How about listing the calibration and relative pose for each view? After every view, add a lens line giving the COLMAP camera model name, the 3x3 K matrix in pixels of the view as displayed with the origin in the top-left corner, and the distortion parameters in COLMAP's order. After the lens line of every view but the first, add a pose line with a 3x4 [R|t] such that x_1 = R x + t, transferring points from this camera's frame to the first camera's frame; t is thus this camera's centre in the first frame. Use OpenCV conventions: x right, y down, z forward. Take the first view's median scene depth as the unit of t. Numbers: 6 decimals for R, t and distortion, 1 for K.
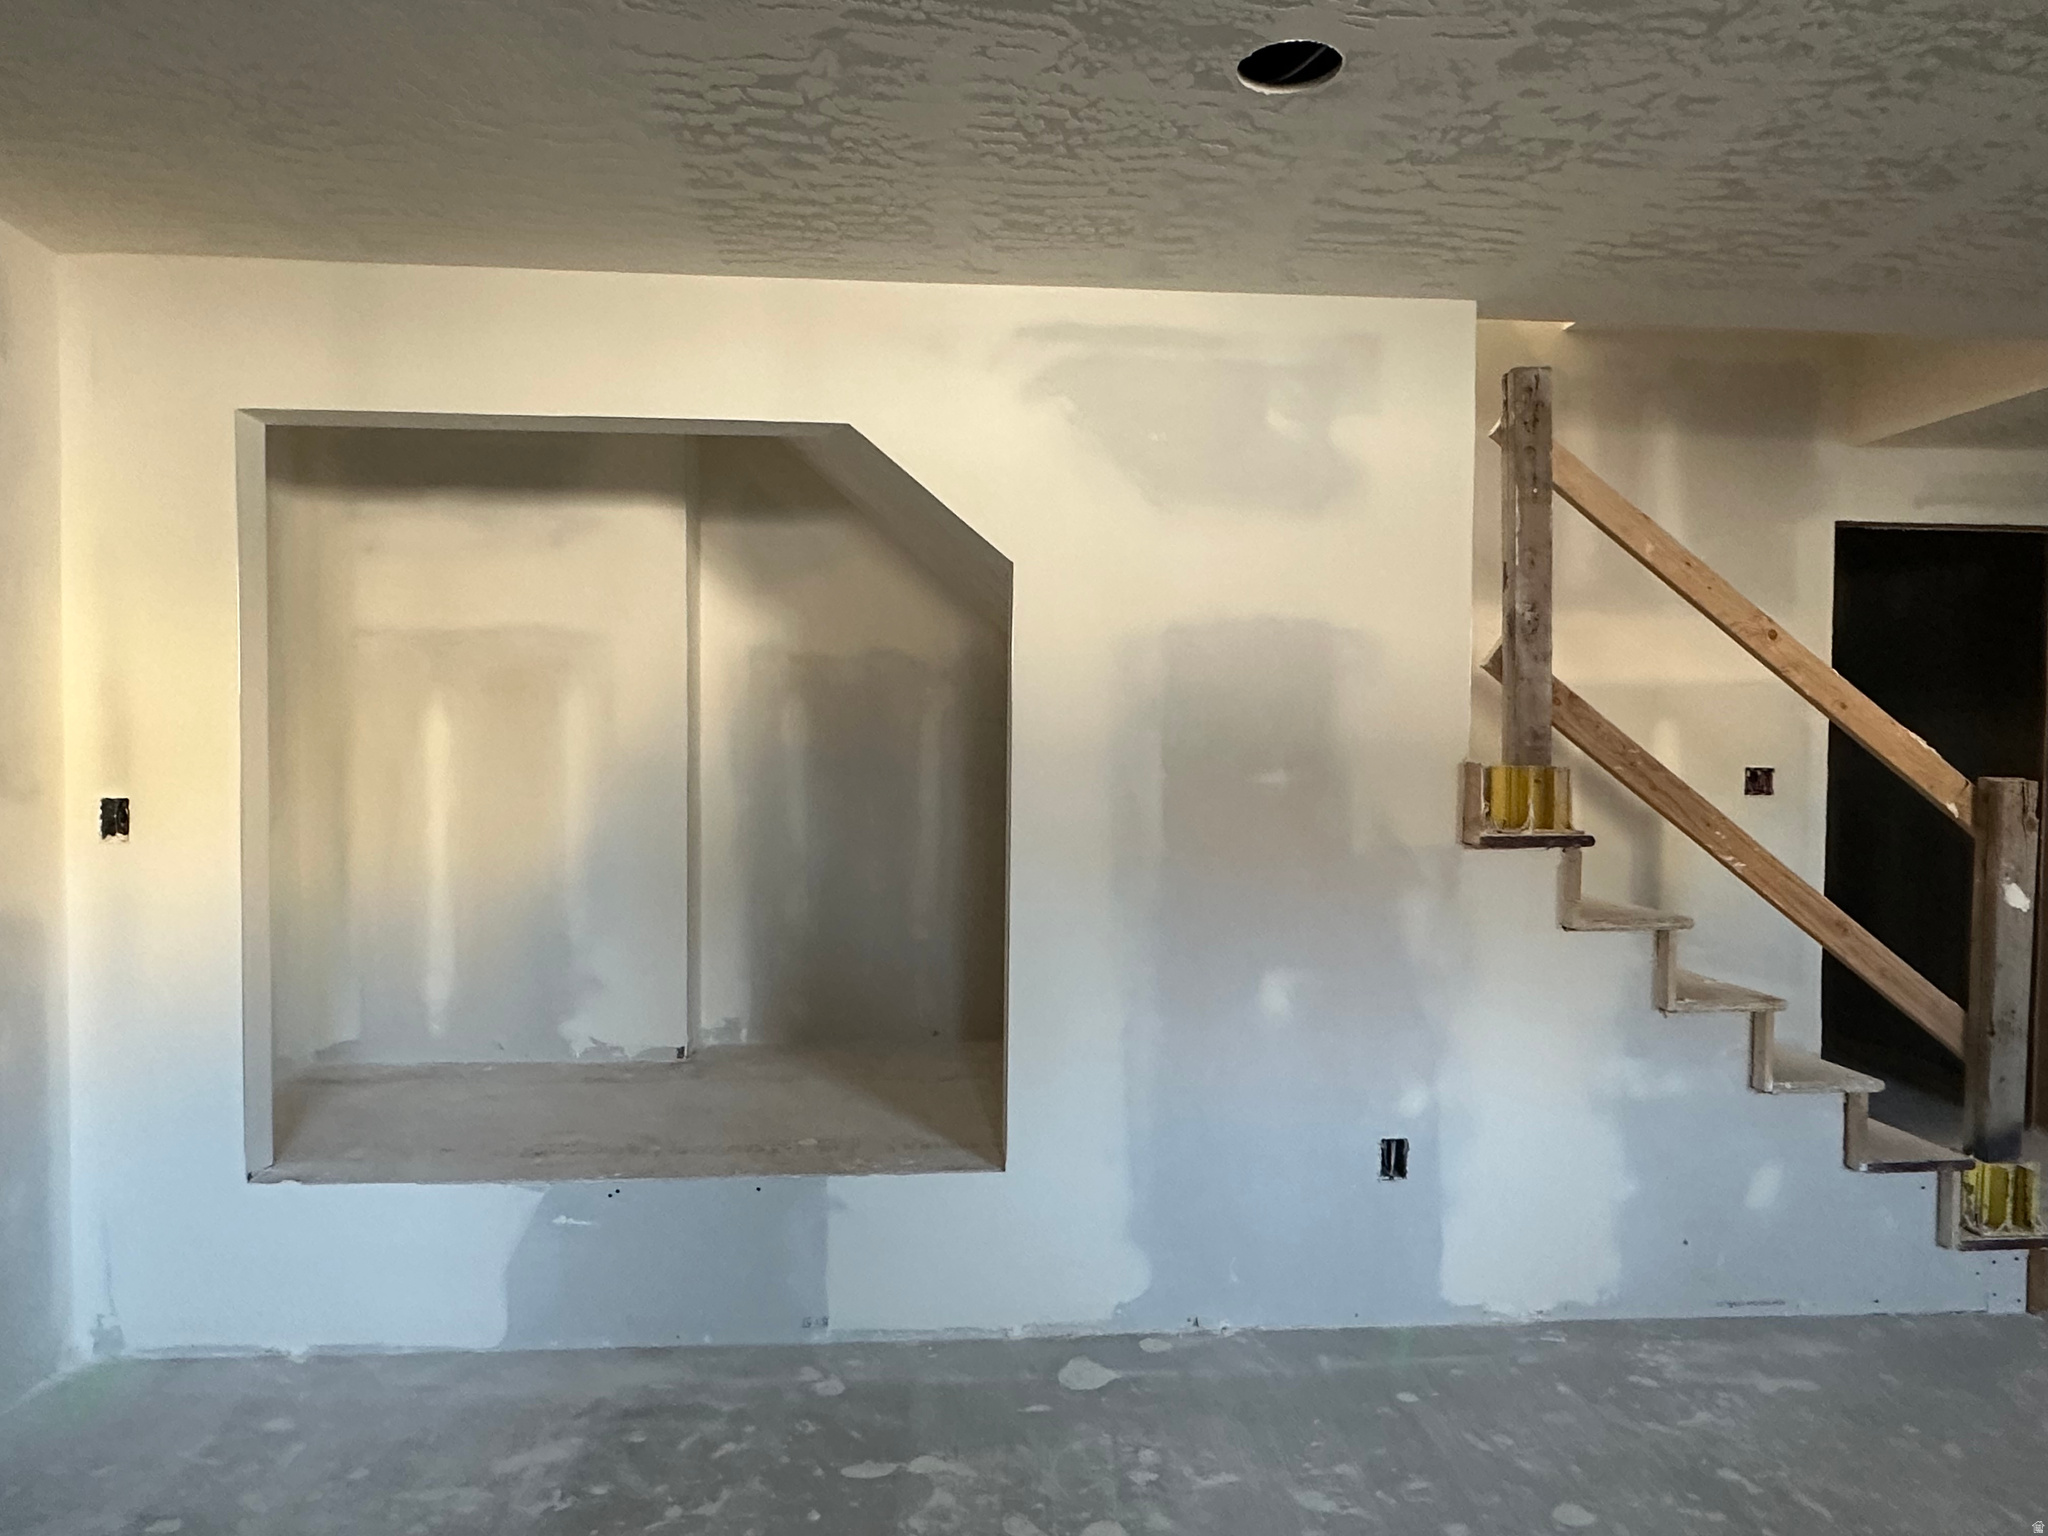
lens RADIAL K [[1293.9, 0, 880.4], [0, 1293.9, 775.0], [0, 0, 1]] dist [-0.001682, 0.001235]
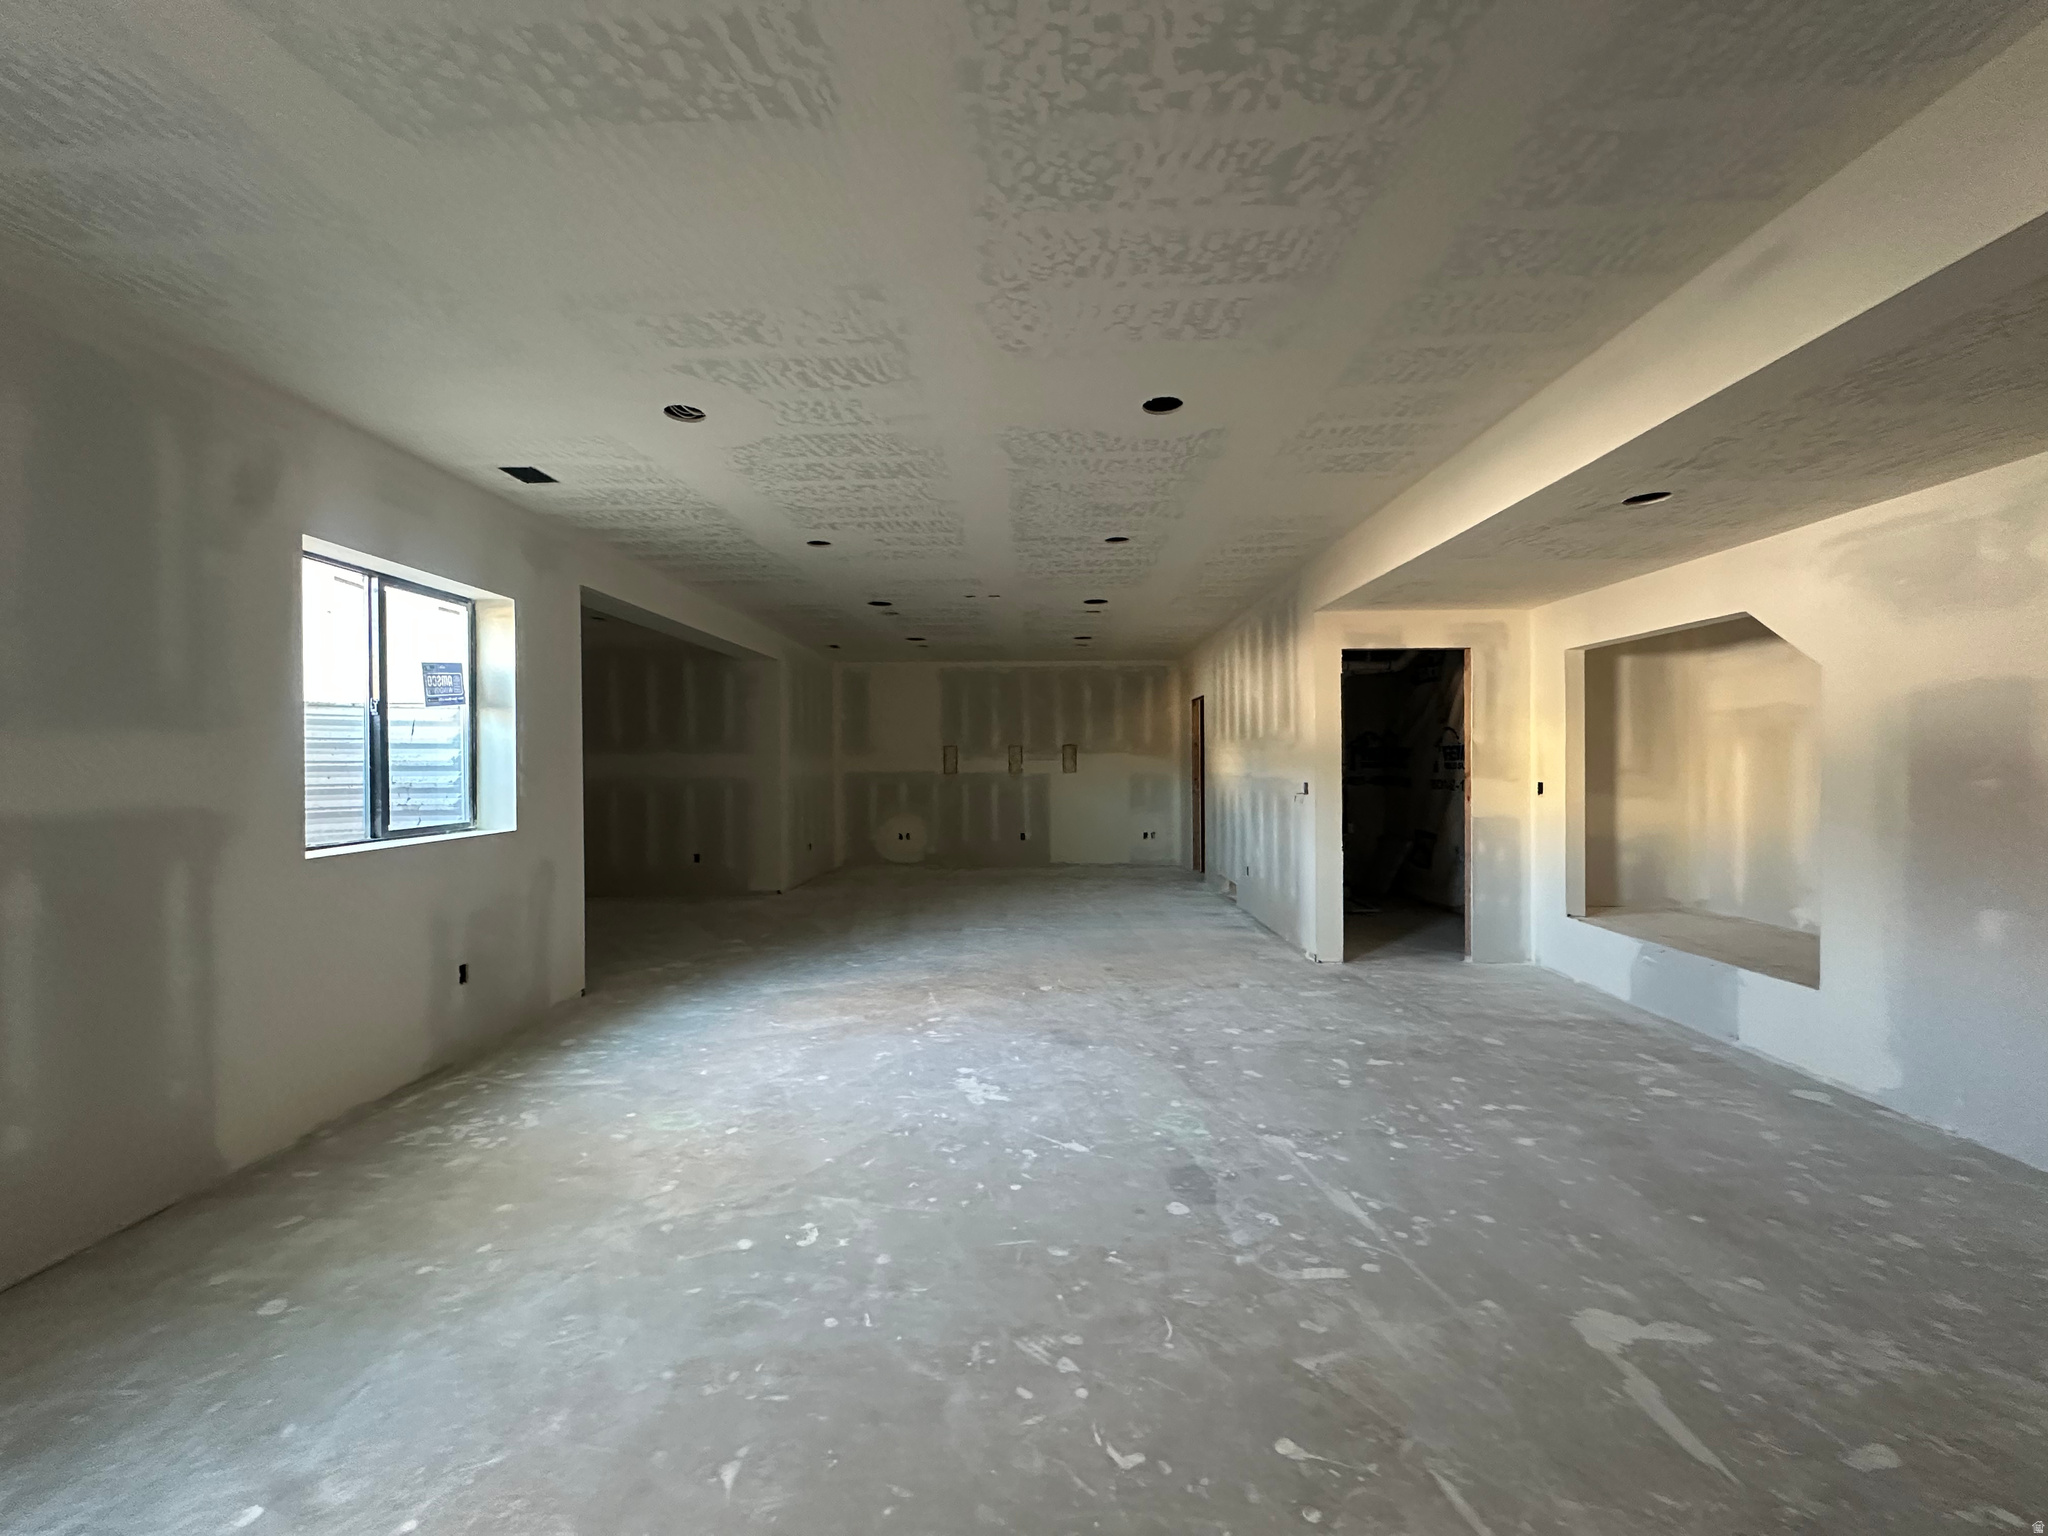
lens RADIAL K [[812.6, 0, 1024.5], [0, 812.6, 769.0], [0, 0, 1]] dist [-0.002818, -0.000030]
pose [[-0.084560, 0.001298, -0.996418, 1.394666], [-0.023593, 0.999716, 0.003304, 0.009061], [0.996139, 0.023788, -0.084505, -0.055473]]
